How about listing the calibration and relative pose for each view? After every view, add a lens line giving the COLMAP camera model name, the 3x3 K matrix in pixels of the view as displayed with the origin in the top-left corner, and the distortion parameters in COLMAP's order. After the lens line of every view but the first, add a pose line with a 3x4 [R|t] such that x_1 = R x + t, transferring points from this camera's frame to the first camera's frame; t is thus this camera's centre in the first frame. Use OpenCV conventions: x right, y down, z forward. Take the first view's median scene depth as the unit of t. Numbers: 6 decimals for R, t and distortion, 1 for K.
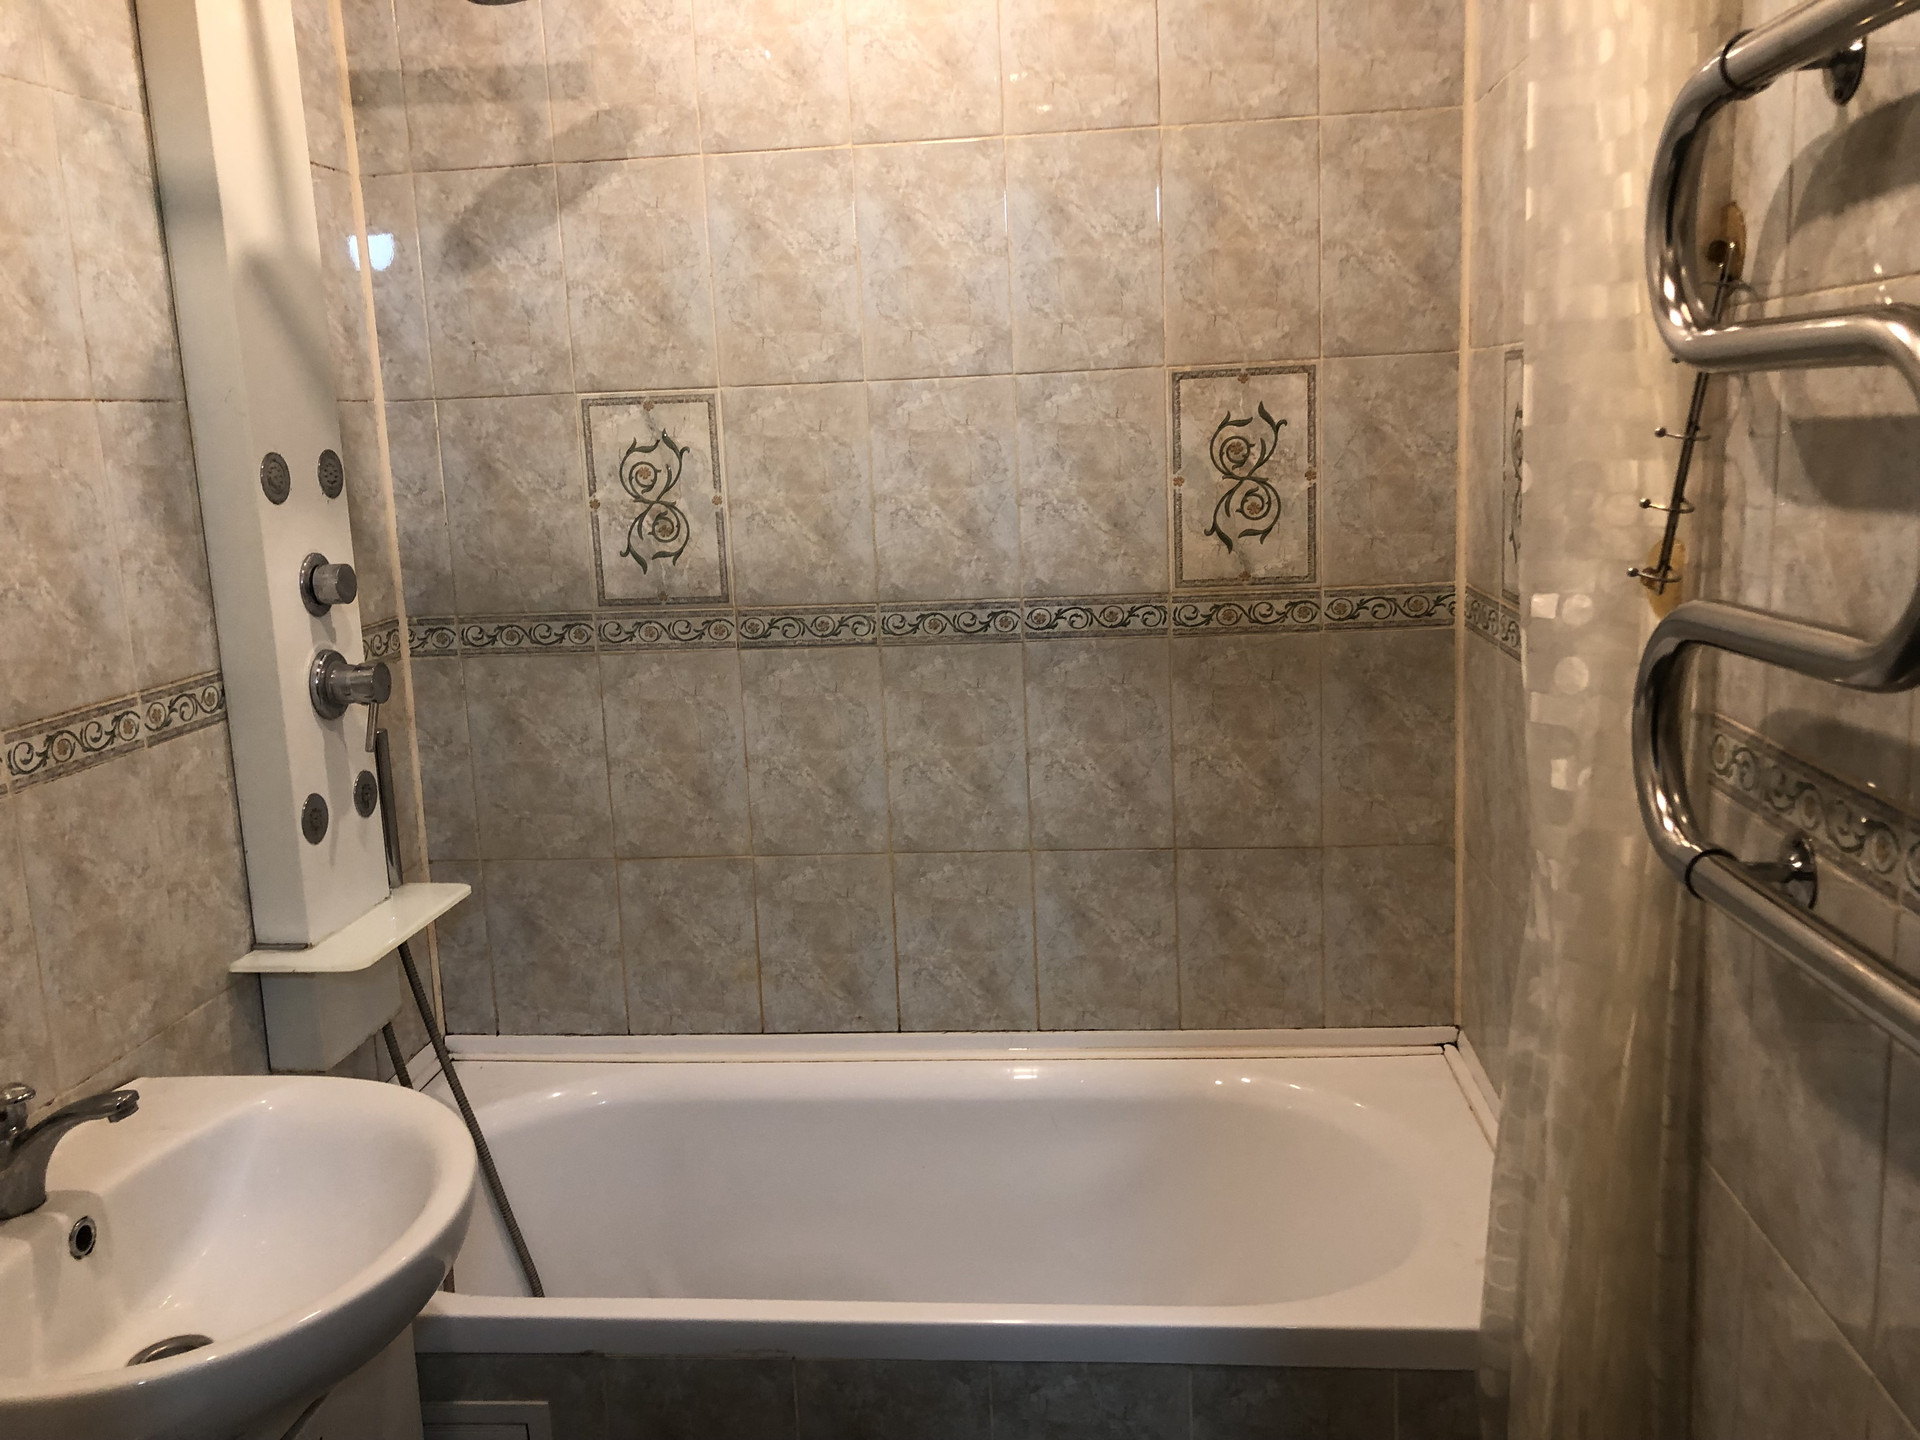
lens RADIAL K [[1525.9, 0, 960.0], [0, 1525.9, 720.0], [0, 0, 1]] dist [-0.027454, 0.022834]
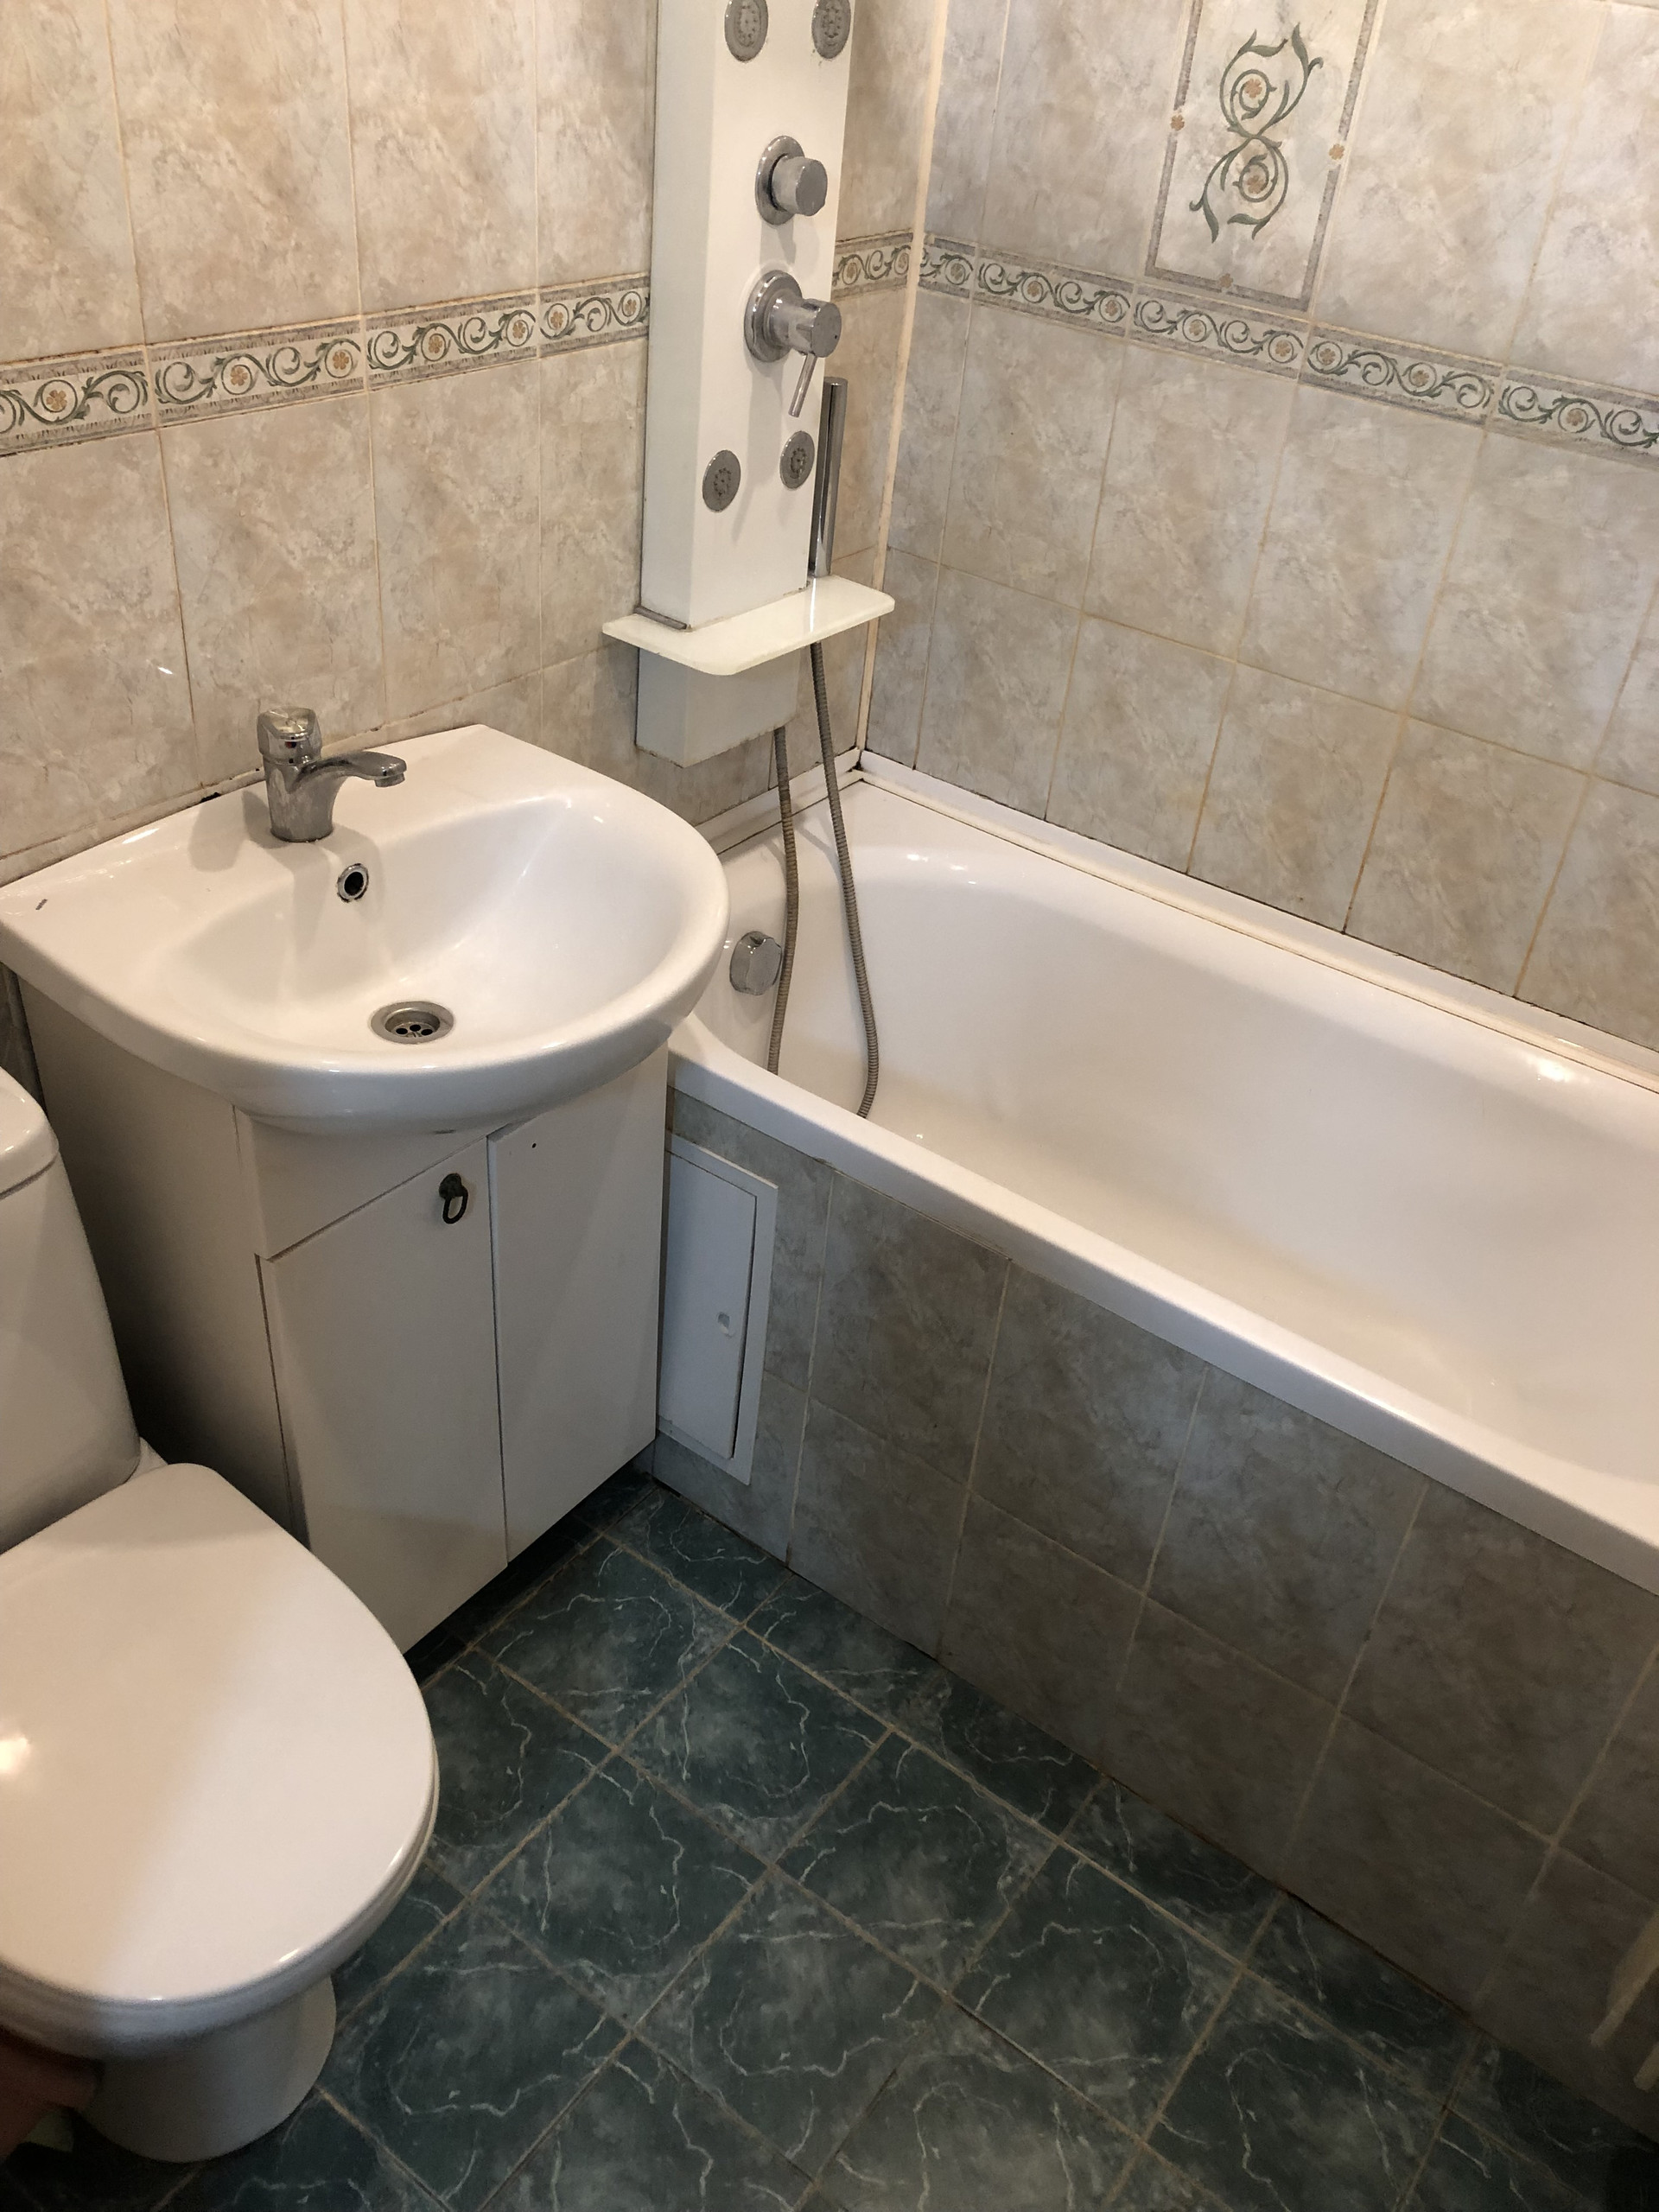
lens RADIAL K [[1757.9, 0, 829.5], [0, 1757.9, 1106.0], [0, 0, 1]] dist [-0.027454, 0.022834]
pose [[0.850454, 0.391658, -0.351187, 0.109180], [-0.216500, 0.869025, 0.444886, -0.080599], [0.479434, -0.302323, 0.823859, 0.112858]]
